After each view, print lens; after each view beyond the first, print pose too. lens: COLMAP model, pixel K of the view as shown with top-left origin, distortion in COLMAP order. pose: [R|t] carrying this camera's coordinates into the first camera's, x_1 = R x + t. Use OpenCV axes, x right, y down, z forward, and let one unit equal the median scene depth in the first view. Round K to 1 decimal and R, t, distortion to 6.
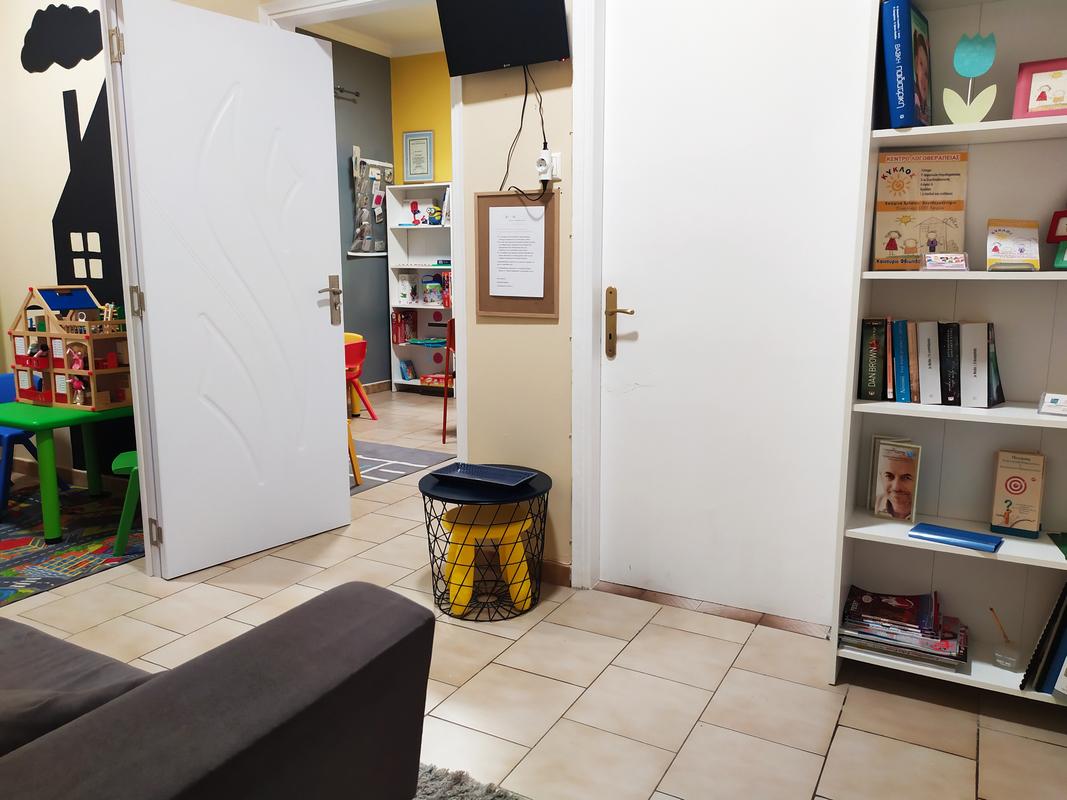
lens RADIAL K [[801.4, 0, 533.5], [0, 801.4, 400.0], [0, 0, 1]] dist [0.046119, -0.006798]
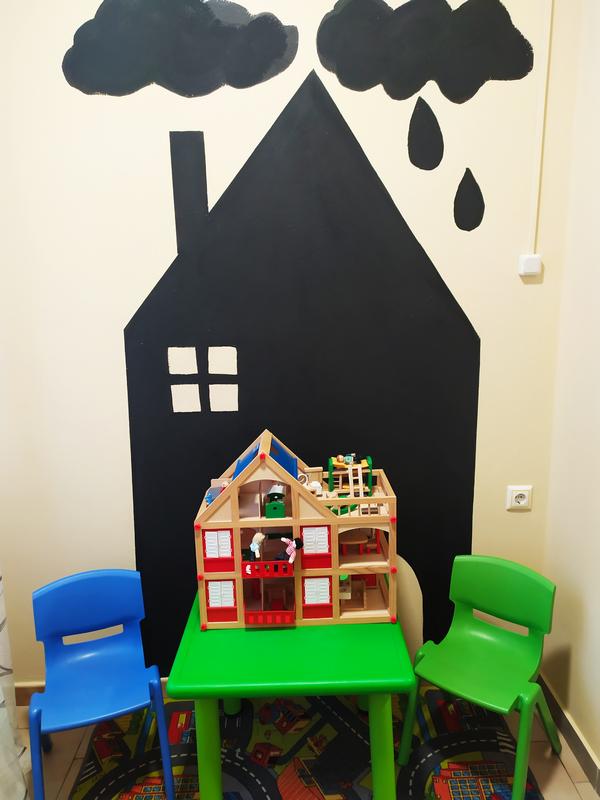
lens RADIAL K [[600.9, 0, 300.0], [0, 600.9, 400.0], [0, 0, 1]] dist [0.046119, -0.006798]
pose [[0.859798, -0.128973, 0.494079, -0.748588], [0.106813, 0.991598, 0.072967, -0.193351], [-0.499338, -0.009963, 0.866350, 0.536045]]
